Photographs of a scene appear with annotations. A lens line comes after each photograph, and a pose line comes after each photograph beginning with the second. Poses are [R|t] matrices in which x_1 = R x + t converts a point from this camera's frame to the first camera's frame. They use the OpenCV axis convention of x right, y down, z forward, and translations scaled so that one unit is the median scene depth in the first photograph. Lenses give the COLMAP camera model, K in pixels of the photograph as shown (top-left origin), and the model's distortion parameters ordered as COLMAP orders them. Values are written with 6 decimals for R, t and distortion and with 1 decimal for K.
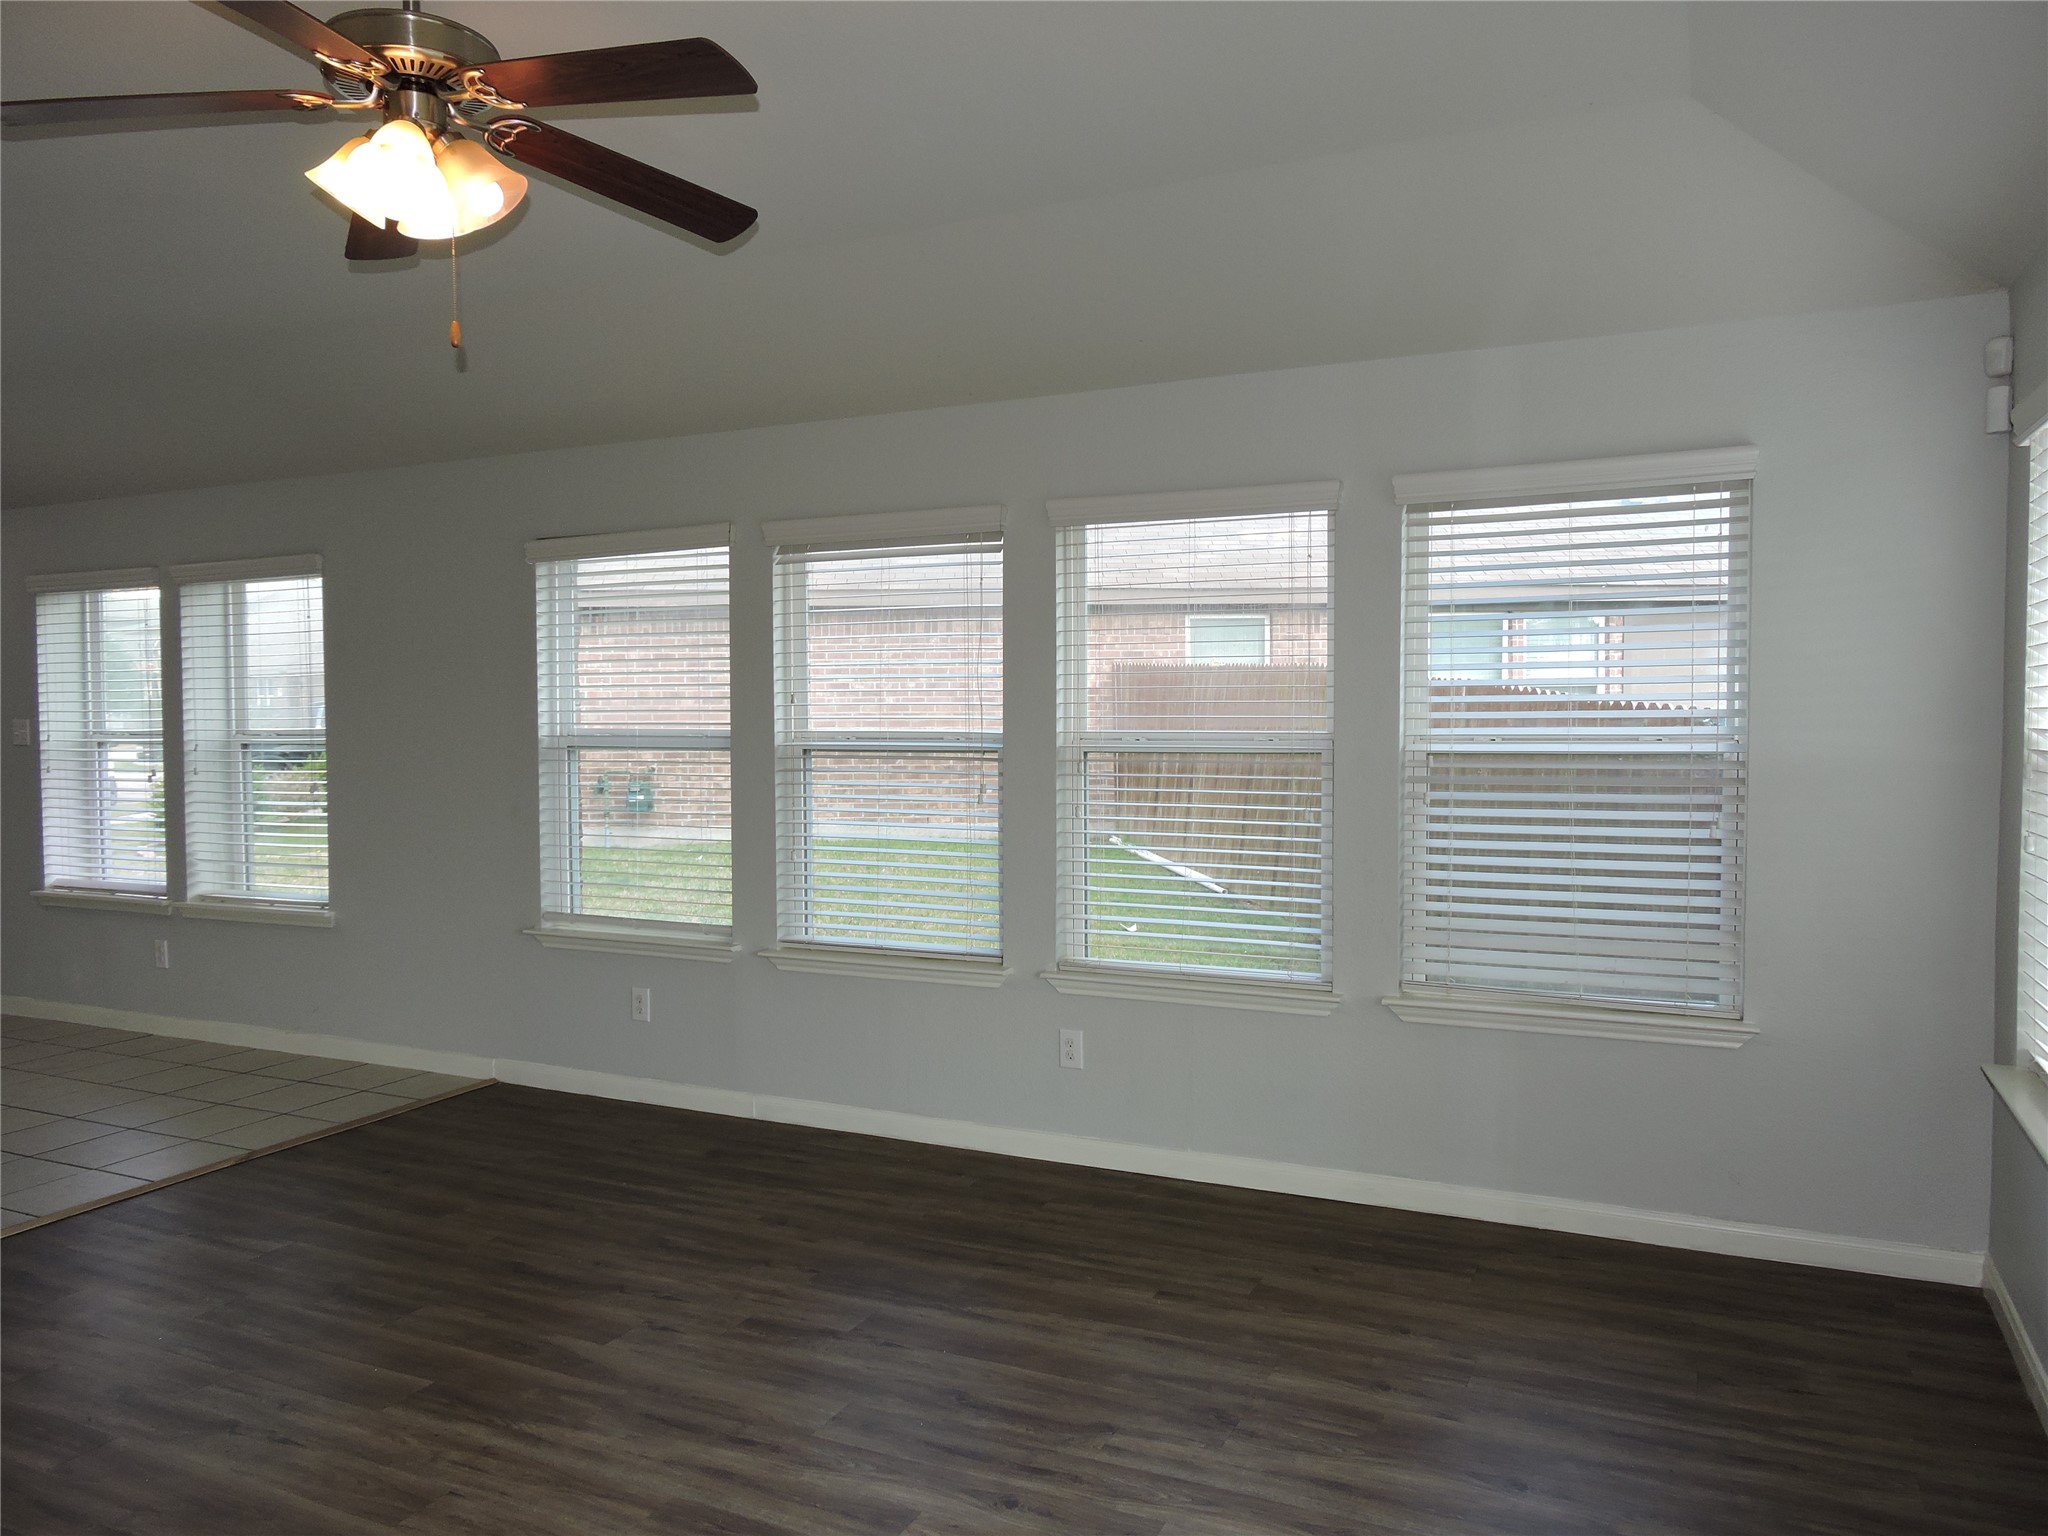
lens RADIAL K [[1458.5, 0, 1037.0], [0, 1458.5, 766.1], [0, 0, 1]] dist [-0.000429, -0.012426]
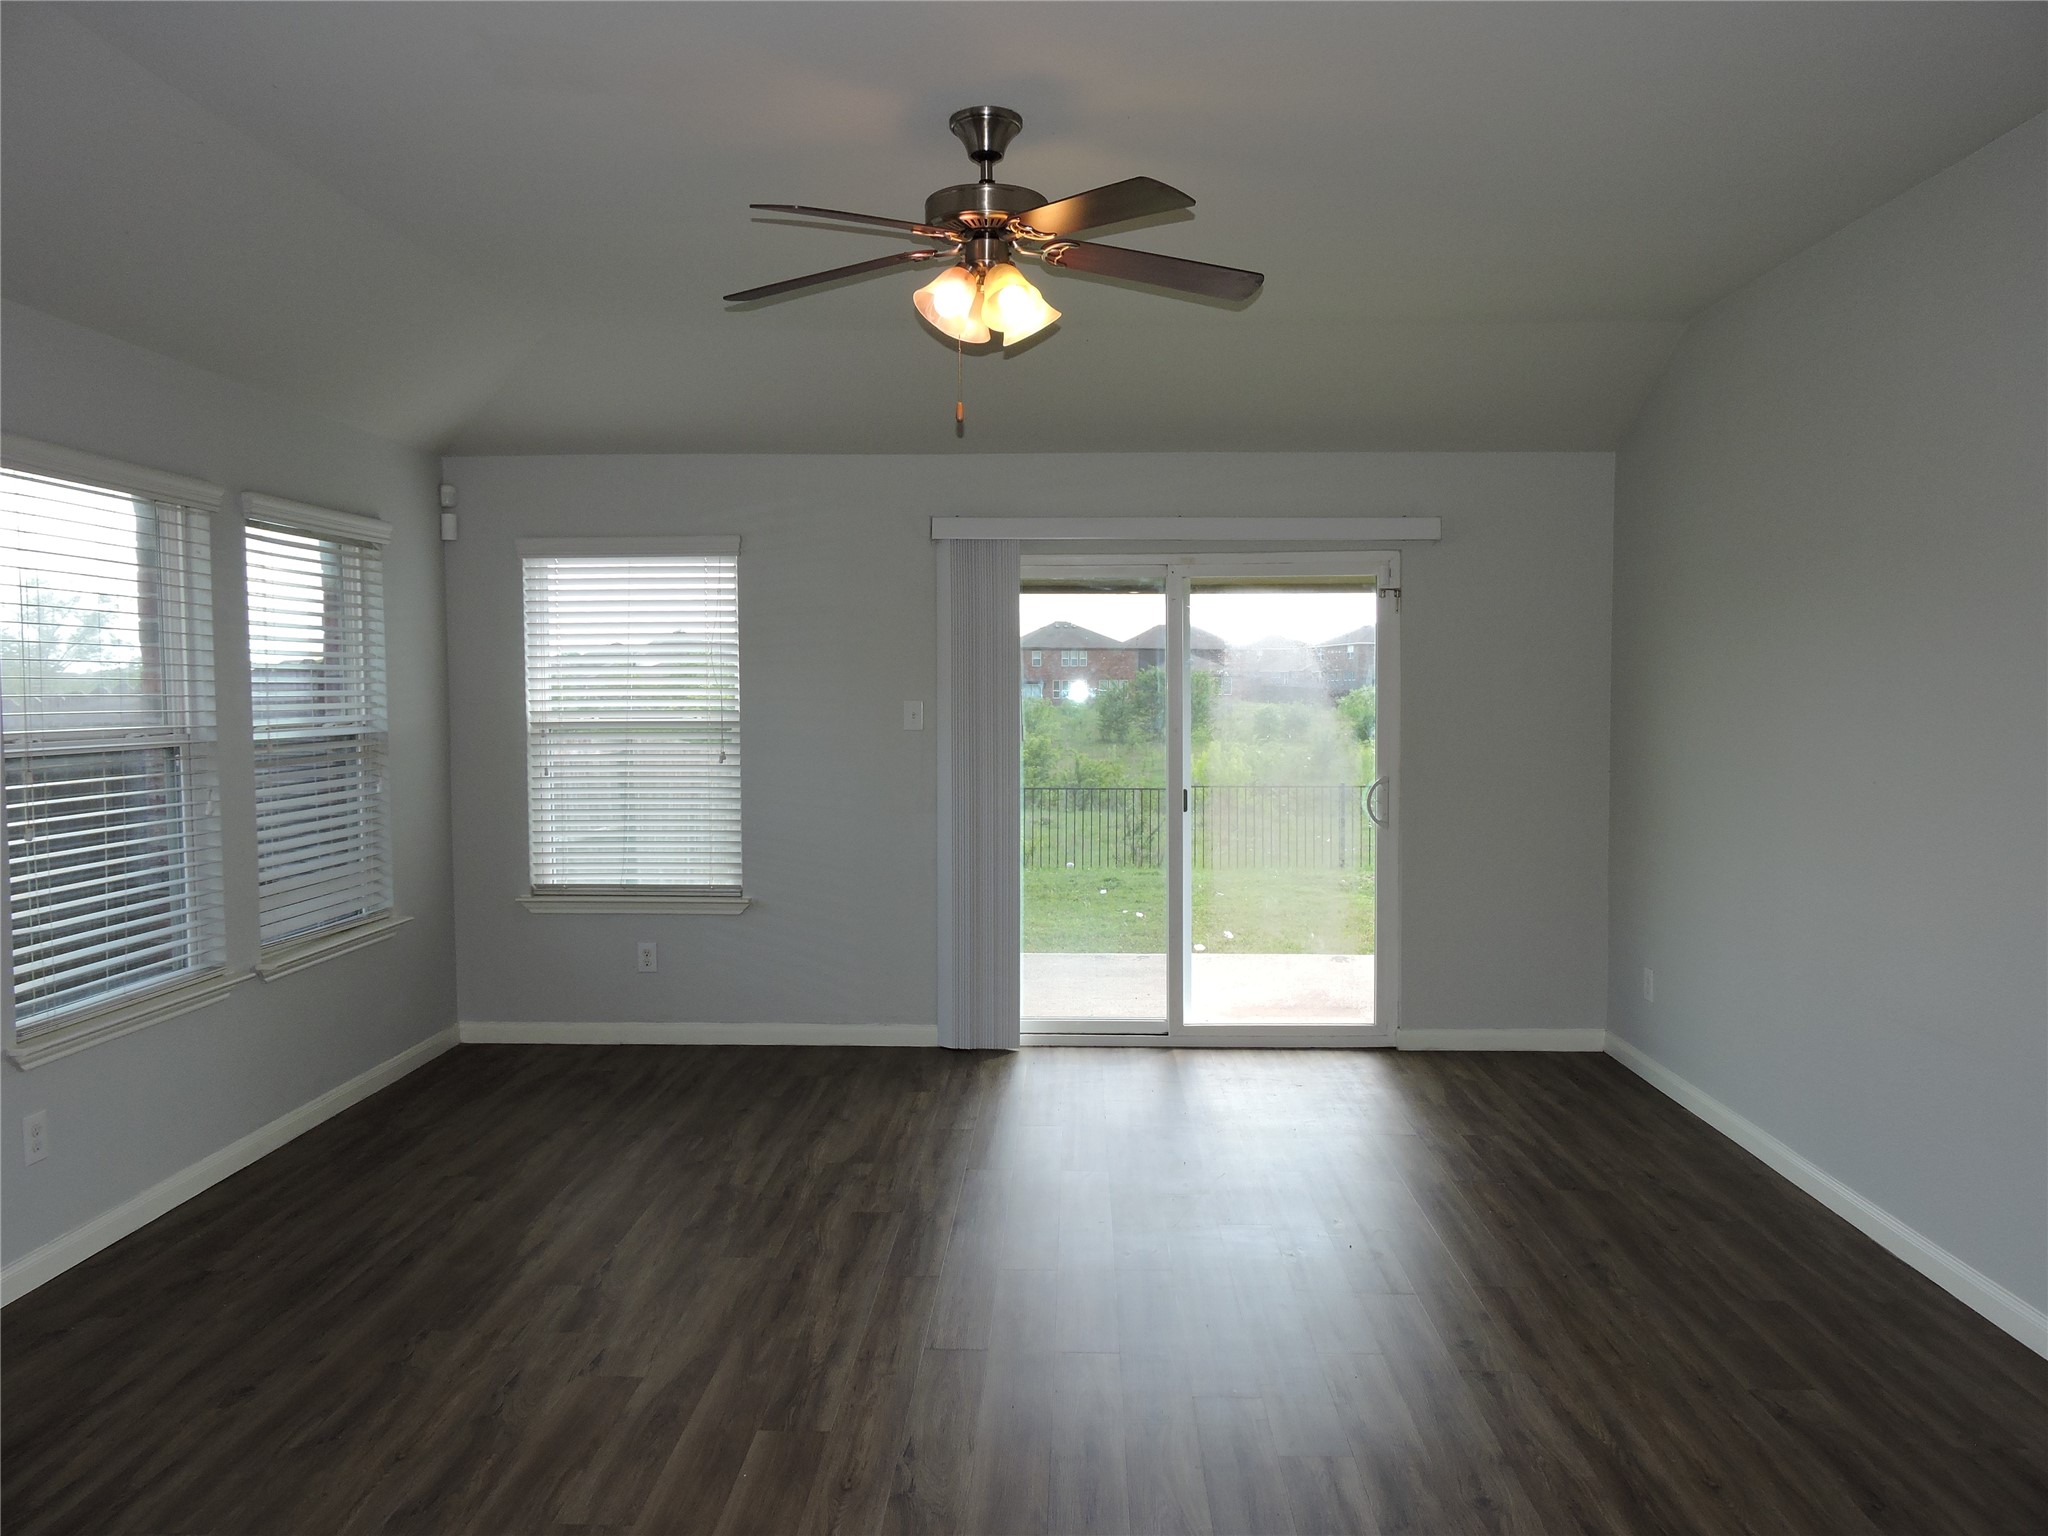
lens RADIAL K [[1458.5, 0, 1032.2], [0, 1458.5, 774.3], [0, 0, 1]] dist [-0.000429, -0.012426]
pose [[-0.404555, -0.047578, 0.913275, -1.163459], [0.036176, 0.997032, 0.067966, -0.044992], [-0.913798, 0.060535, -0.401633, 1.052483]]
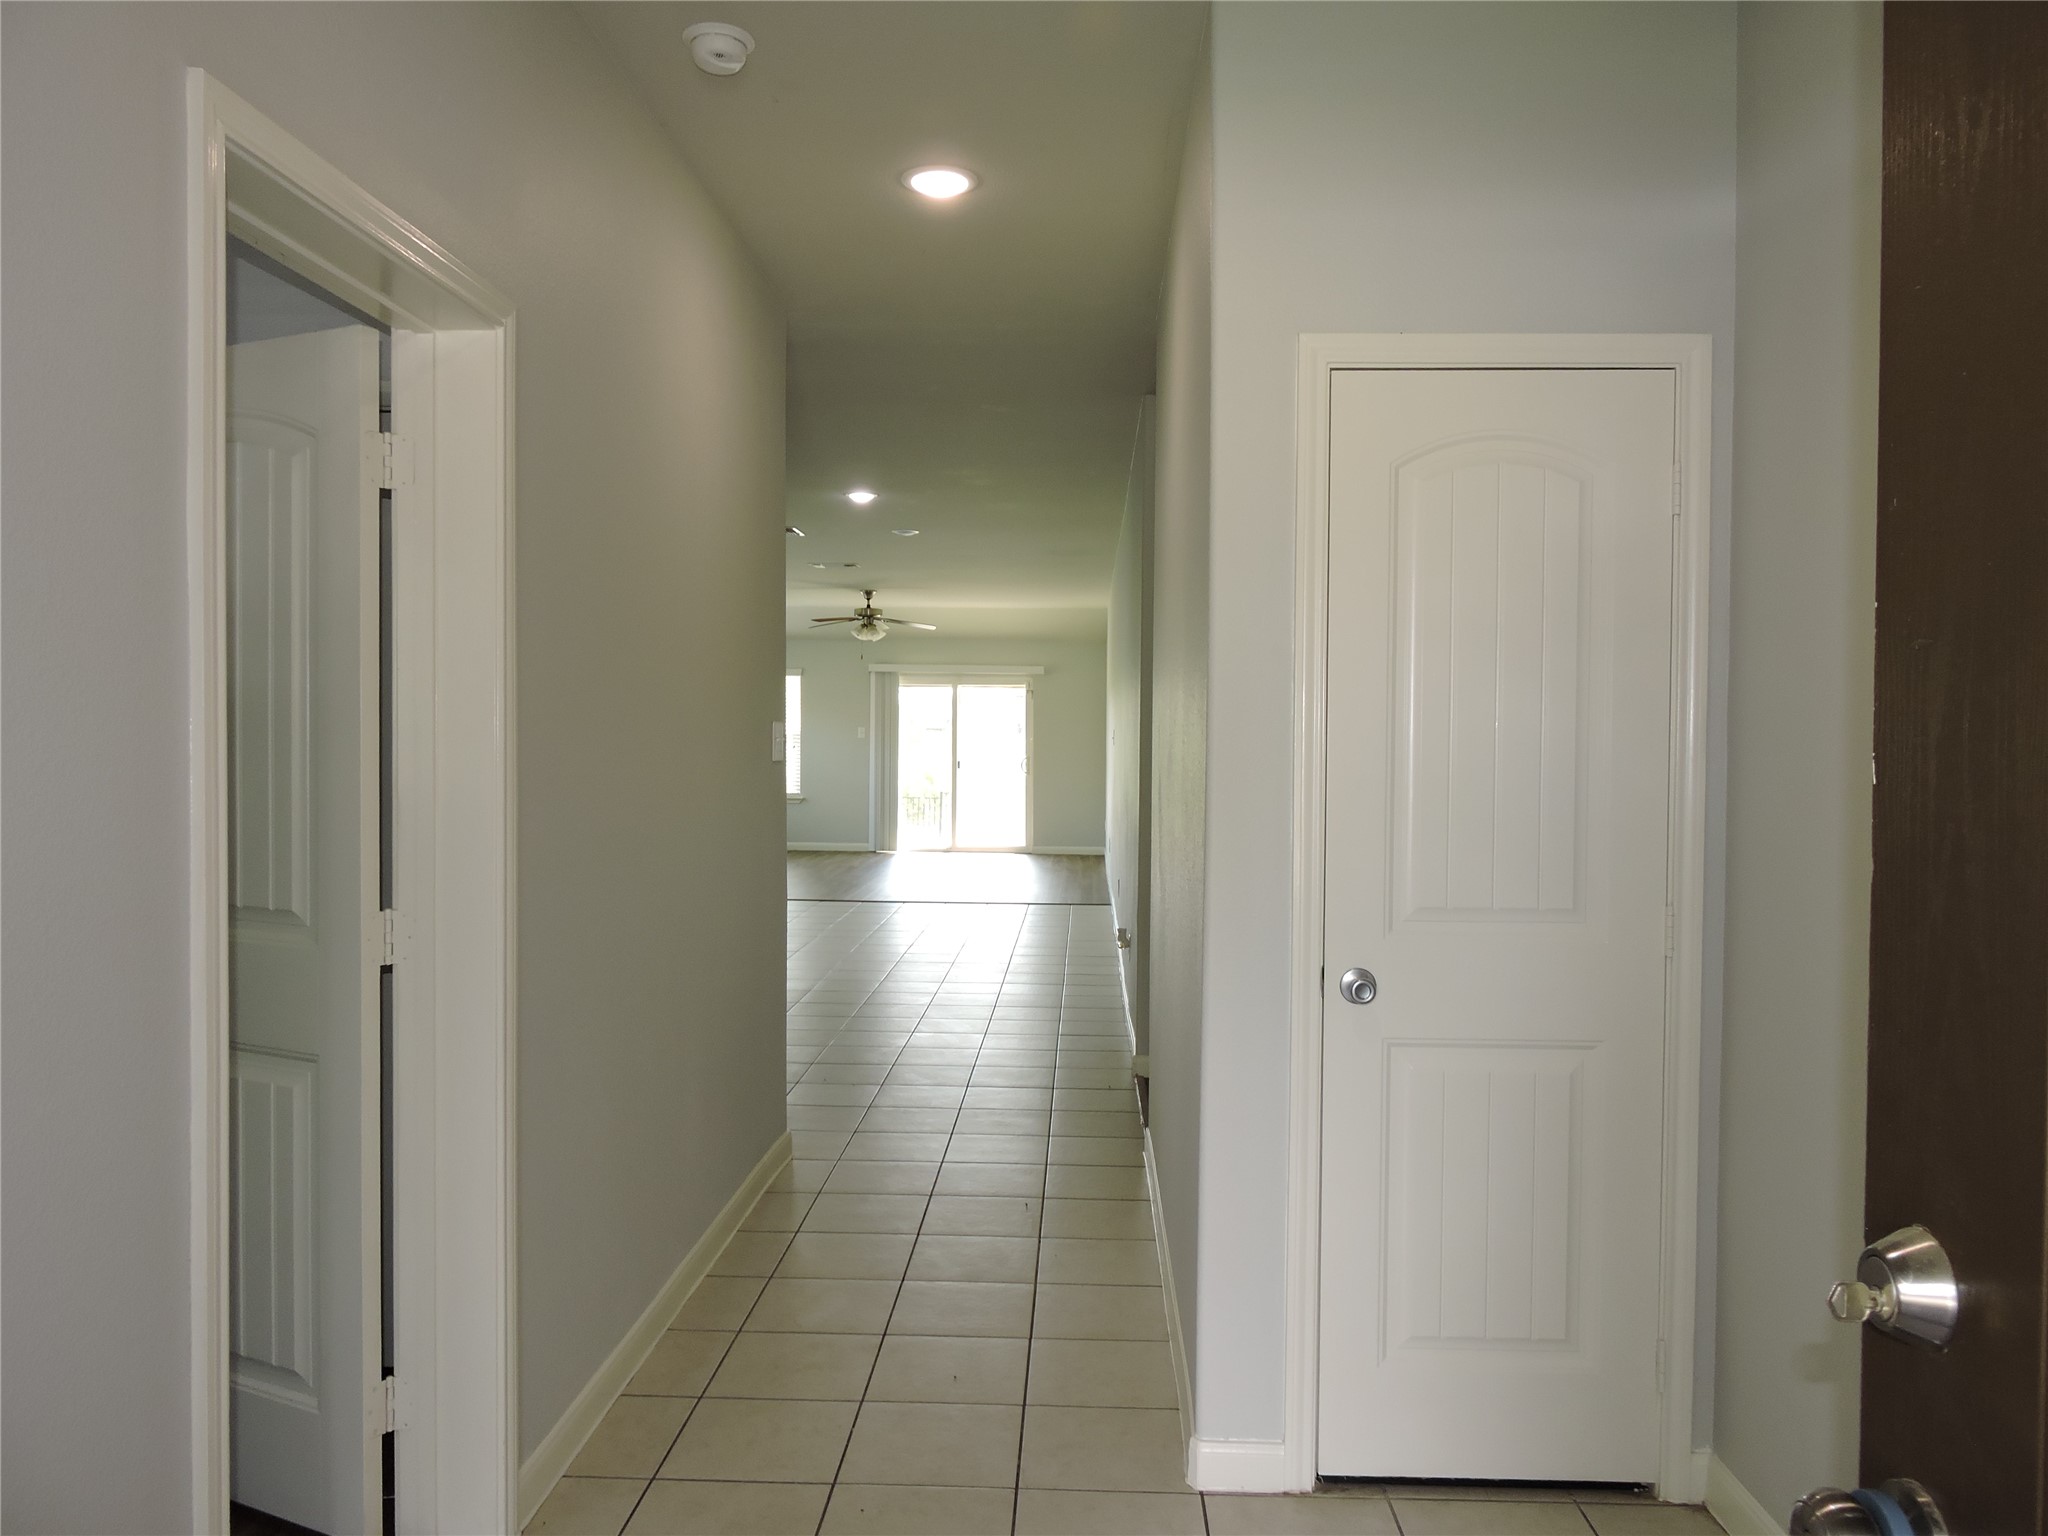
lens RADIAL K [[1458.5, 0, 1027.7], [0, 1458.5, 765.4], [0, 0, 1]] dist [-0.000429, -0.012426]
pose [[-0.393920, -0.020600, 0.918914, -4.080511], [0.022367, 0.999238, 0.031989, -0.037240], [-0.918872, 0.033154, -0.393159, 1.850764]]
